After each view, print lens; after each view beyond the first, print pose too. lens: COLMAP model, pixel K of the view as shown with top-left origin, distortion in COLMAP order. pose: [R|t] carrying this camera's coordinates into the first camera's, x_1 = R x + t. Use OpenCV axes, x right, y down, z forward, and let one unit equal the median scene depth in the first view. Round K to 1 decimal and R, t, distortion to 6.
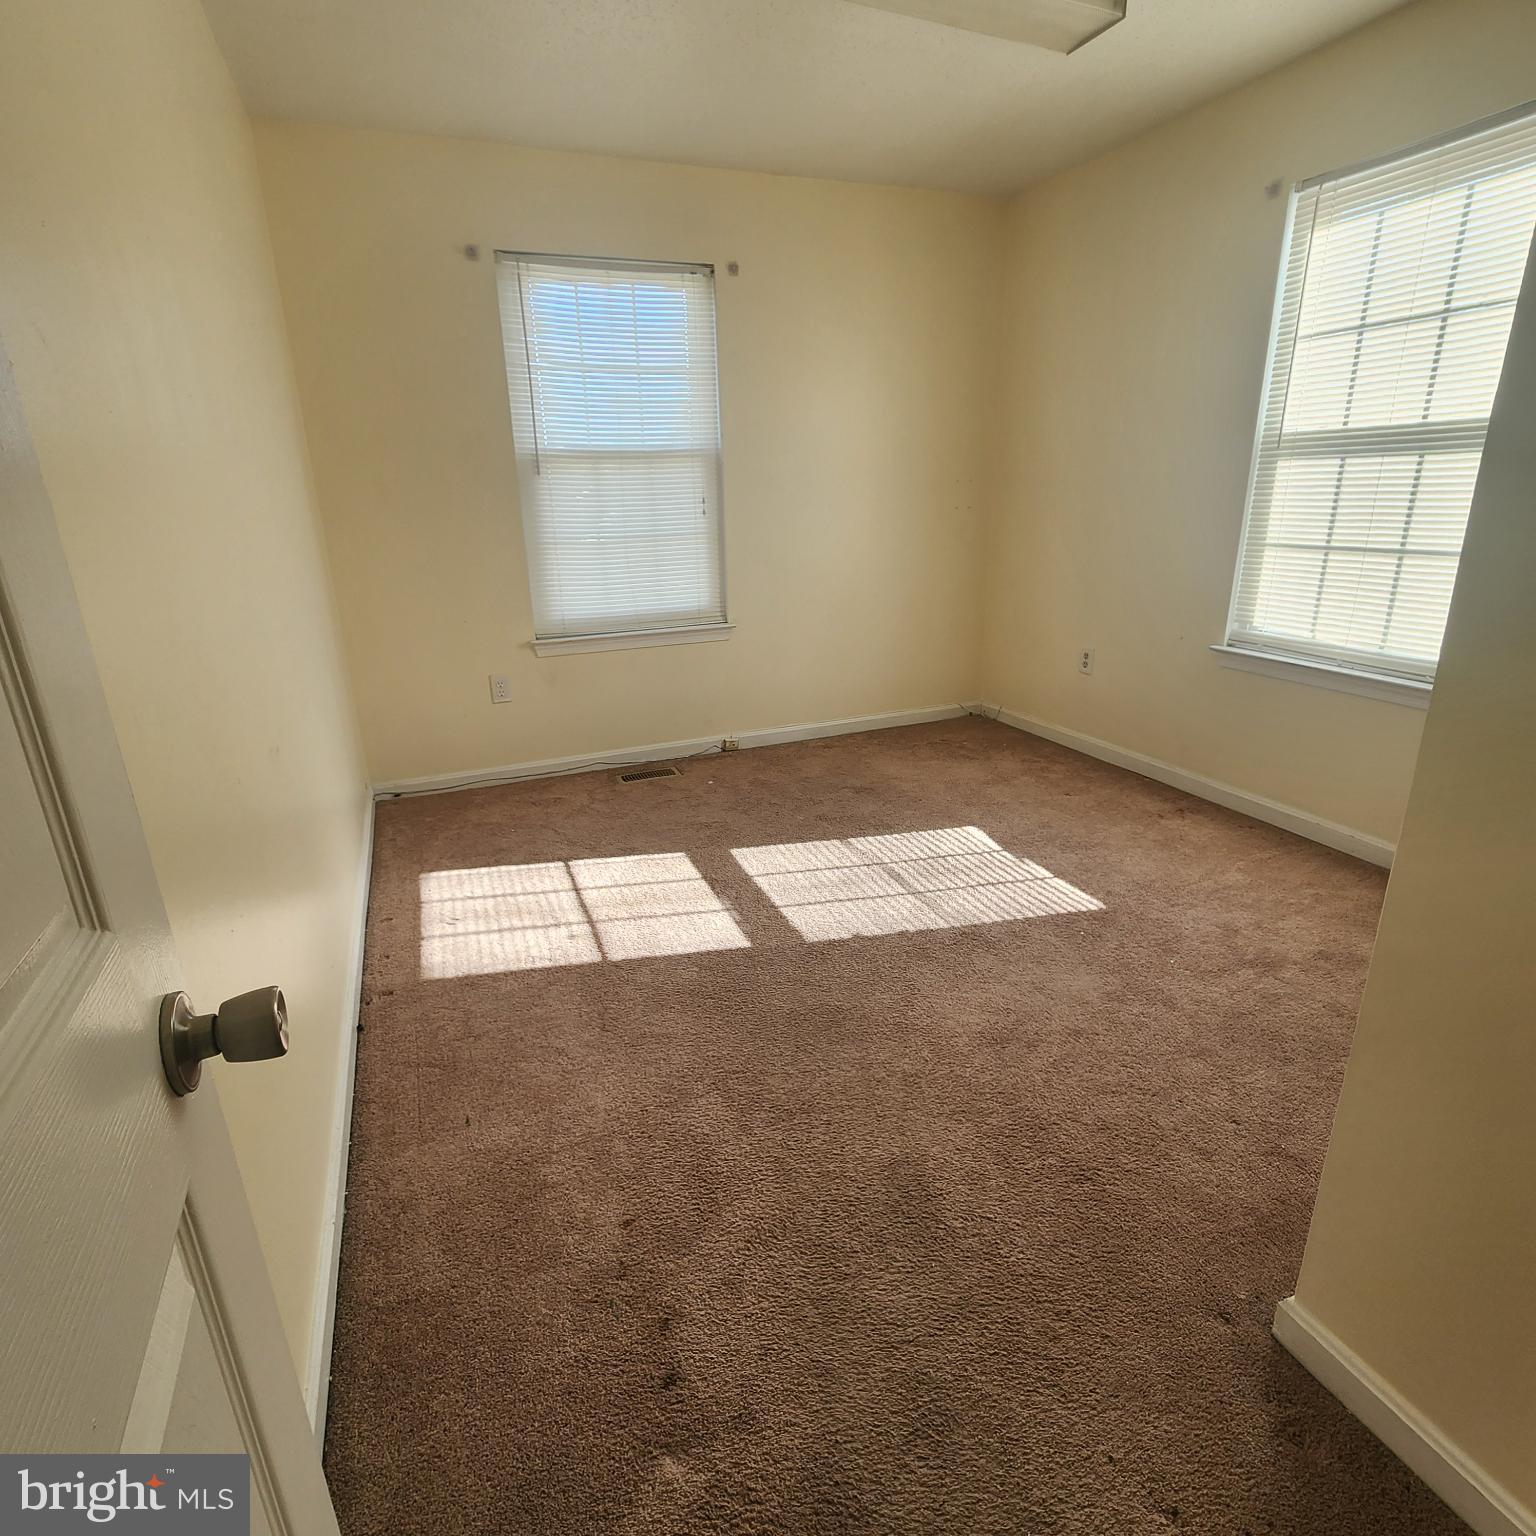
lens RADIAL K [[850.5, 0, 767.9], [0, 850.5, 759.3], [0, 0, 1]] dist [-0.000822, -0.000348]
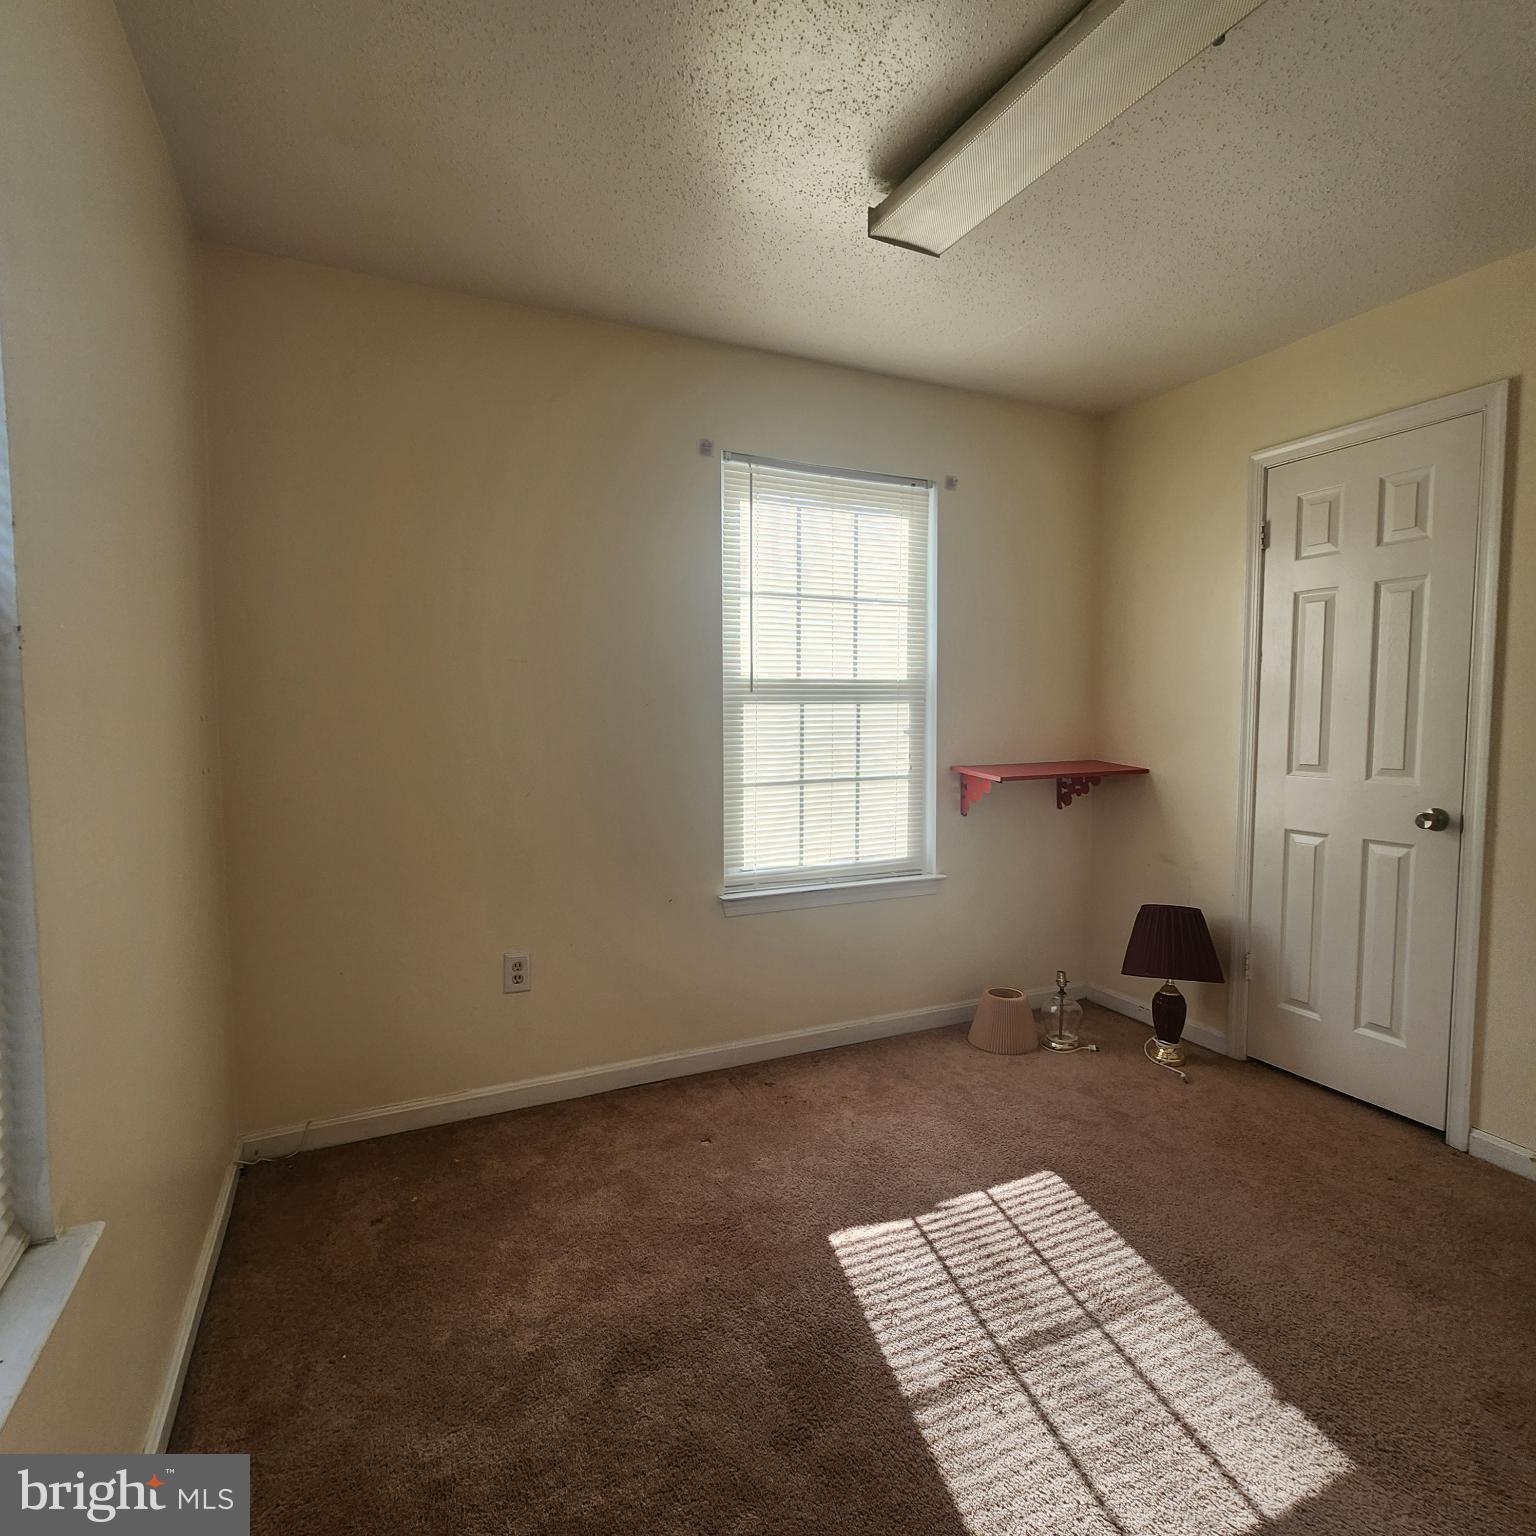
lens RADIAL K [[844.2, 0, 778.3], [0, 844.2, 764.3], [0, 0, 1]] dist [-0.000318, 0.000400]
pose [[-0.049748, -0.036583, 0.998092, -0.423285], [0.311786, 0.948819, 0.050318, -0.337962], [-0.948849, 0.313694, -0.035795, 1.072918]]
